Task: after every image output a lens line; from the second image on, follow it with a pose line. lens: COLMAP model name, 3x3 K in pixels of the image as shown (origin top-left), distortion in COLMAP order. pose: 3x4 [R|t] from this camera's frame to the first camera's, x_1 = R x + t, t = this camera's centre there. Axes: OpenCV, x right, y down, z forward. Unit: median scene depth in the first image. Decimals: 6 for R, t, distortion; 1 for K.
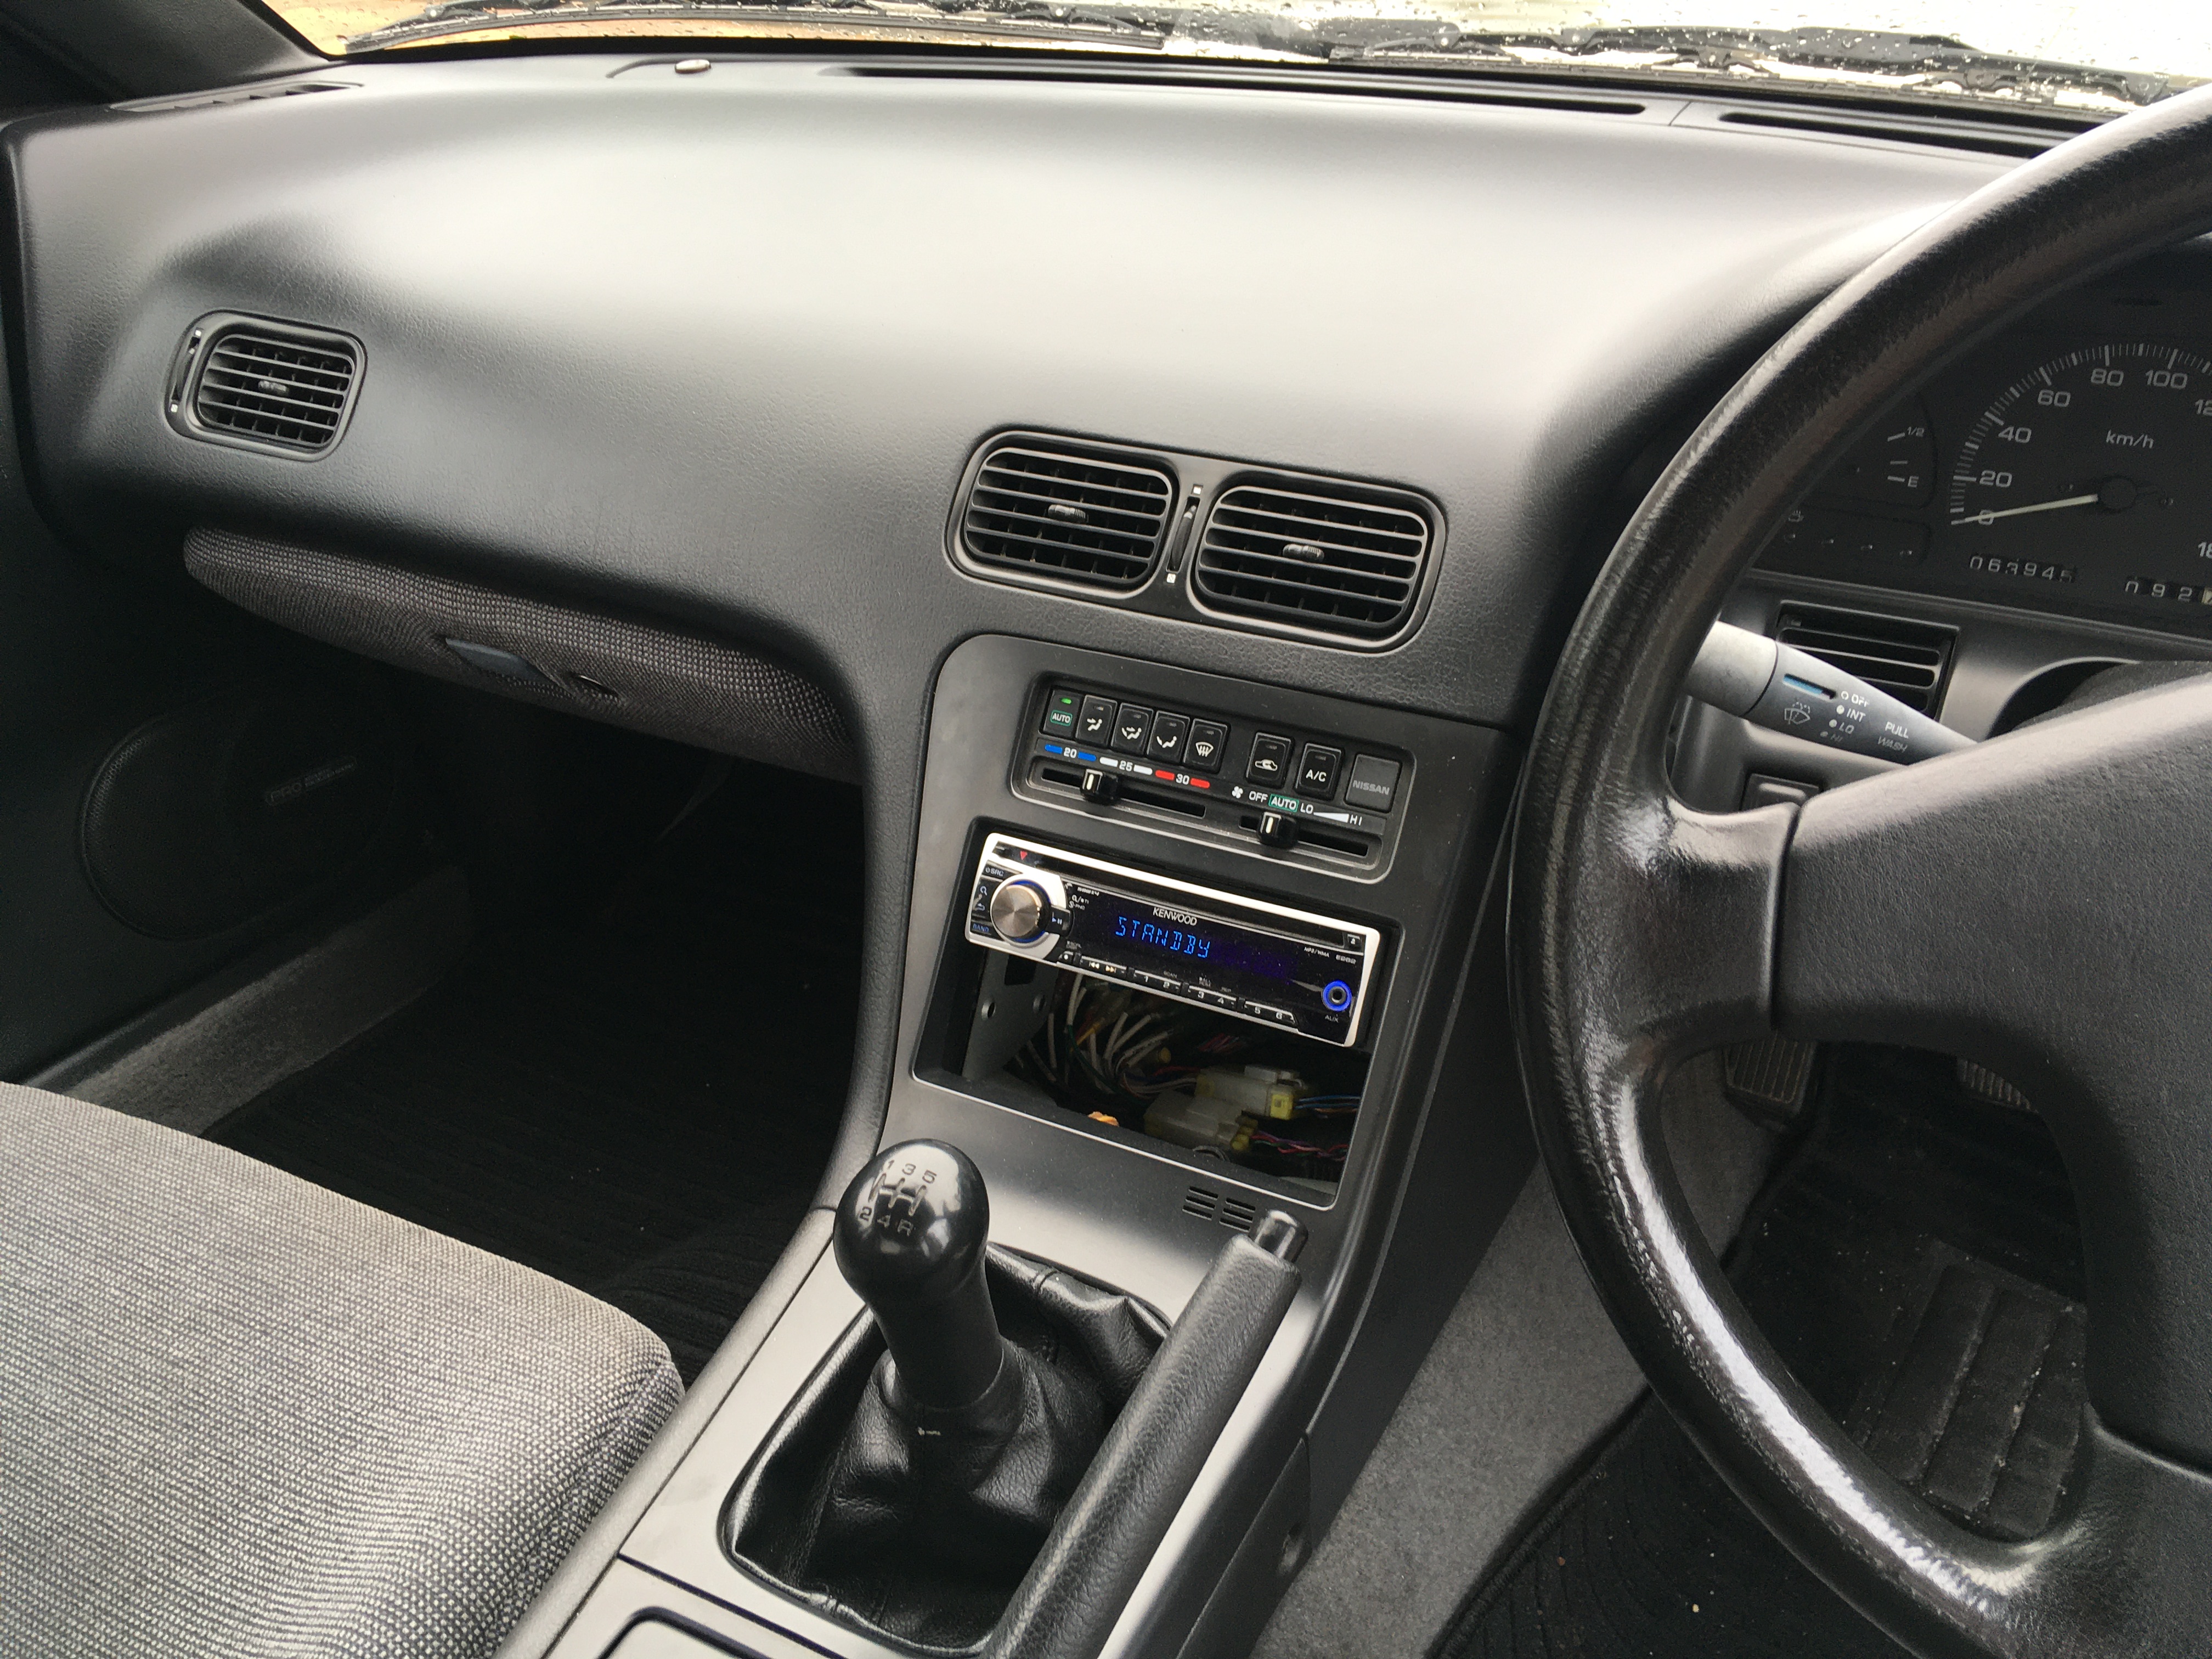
lens RADIAL K [[1877.4, 0, 1100.7], [0, 1877.4, 819.8], [0, 0, 1]] dist [0.115954, -0.171436]
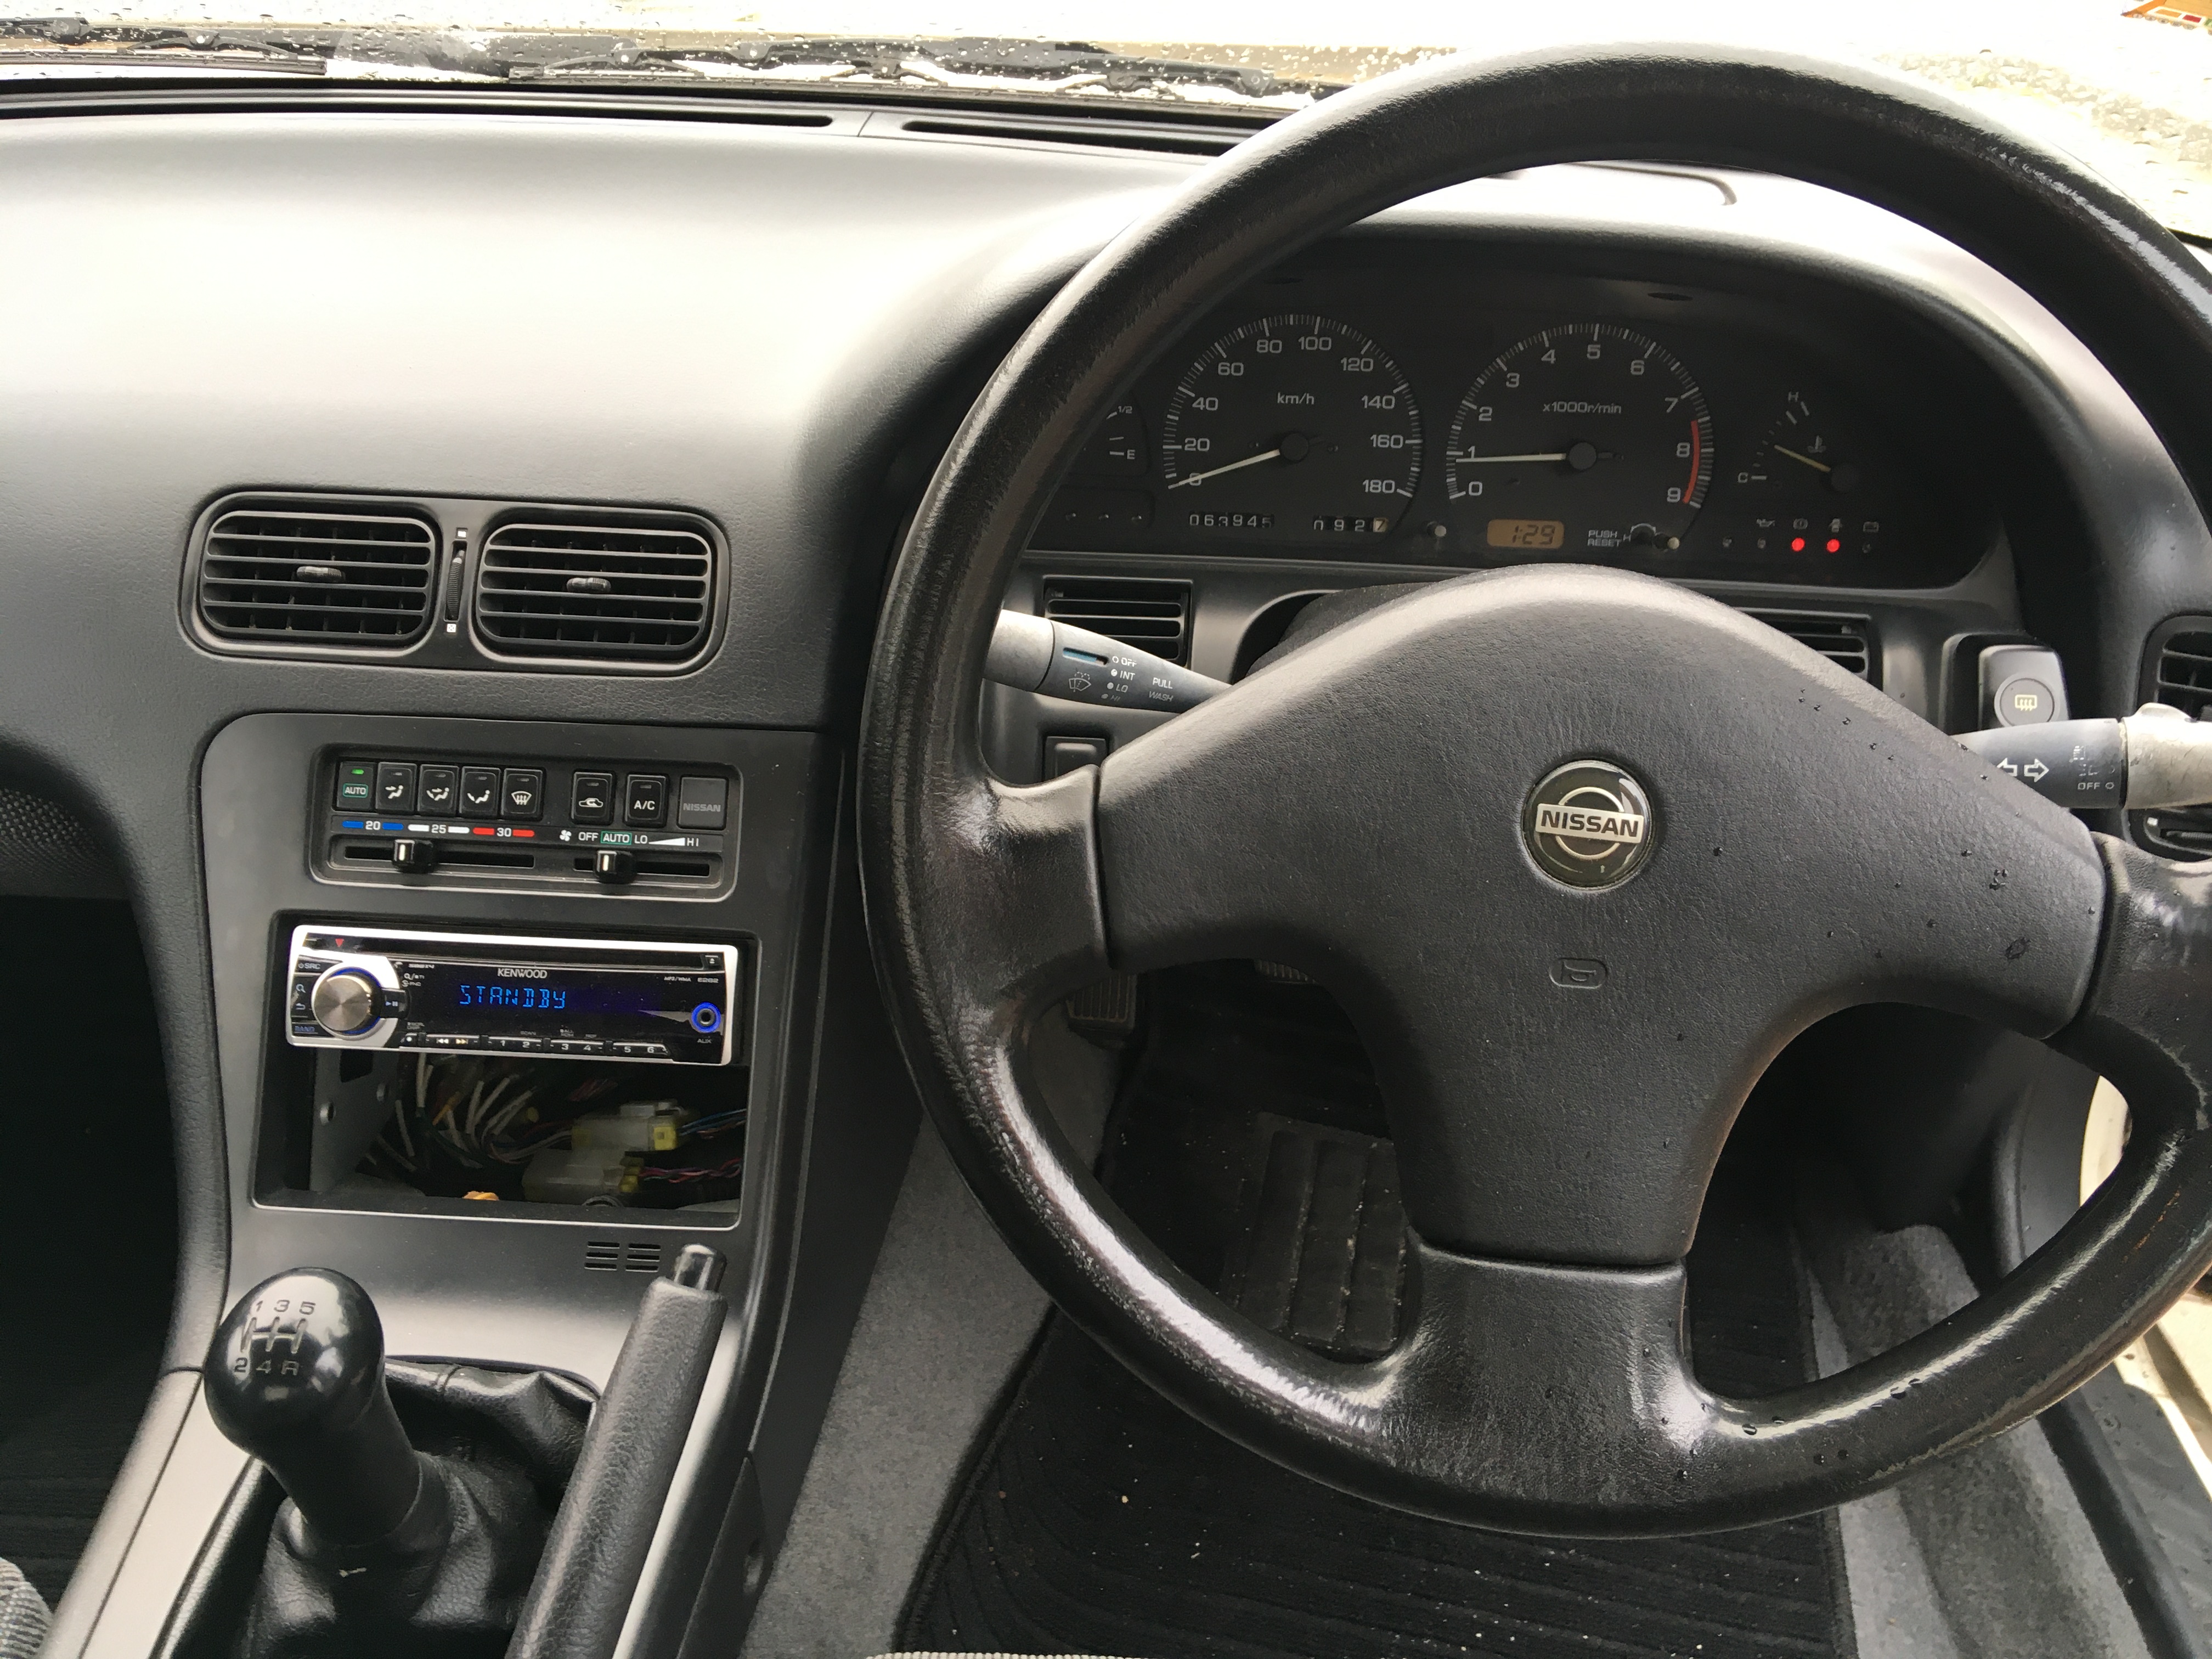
lens RADIAL K [[1877.4, 0, 1097.3], [0, 1877.4, 815.1], [0, 0, 1]] dist [0.115954, -0.171436]
pose [[0.921104, -0.174284, 0.348126, -0.012896], [0.173553, 0.984253, 0.033549, -0.009823], [-0.348491, 0.029516, 0.936847, -0.018192]]
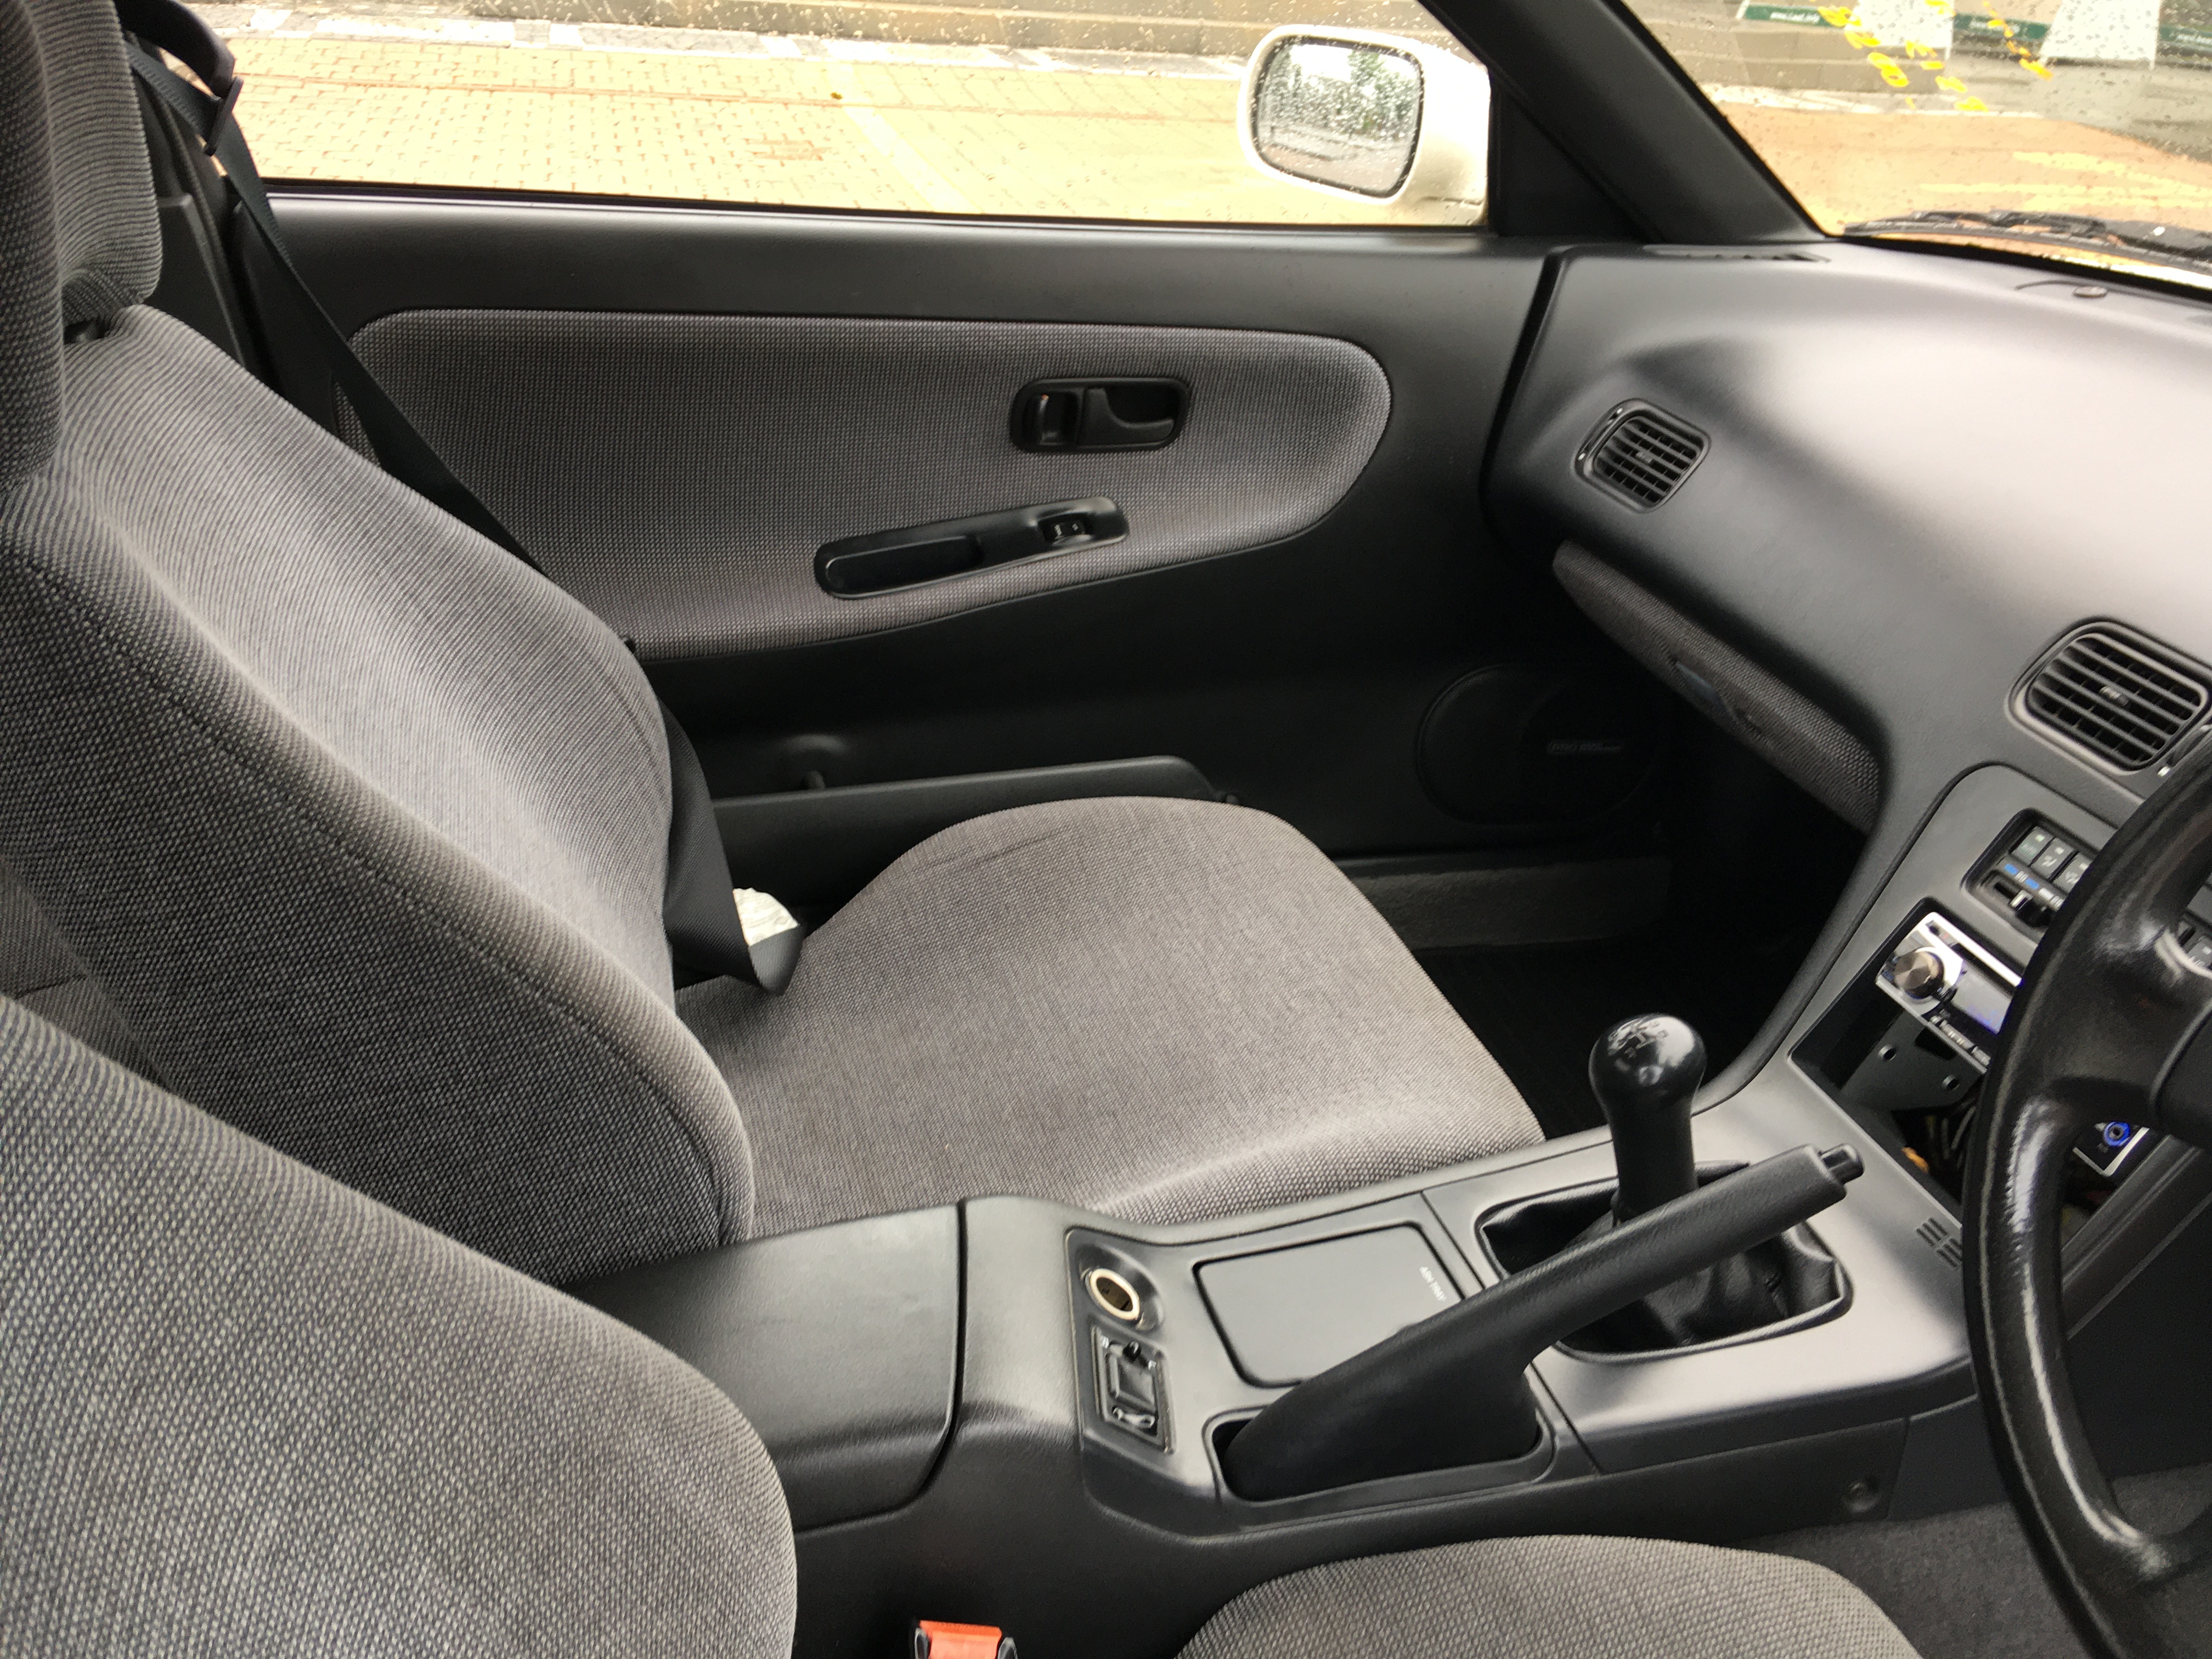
lens RADIAL K [[1877.4, 0, 1114.6], [0, 1877.4, 840.8], [0, 0, 1]] dist [0.115954, -0.171436]
pose [[0.672474, 0.370004, -0.640995, 0.377402], [-0.398118, 0.910936, 0.108153, 0.043517], [0.623923, 0.182462, 0.759887, -0.318287]]
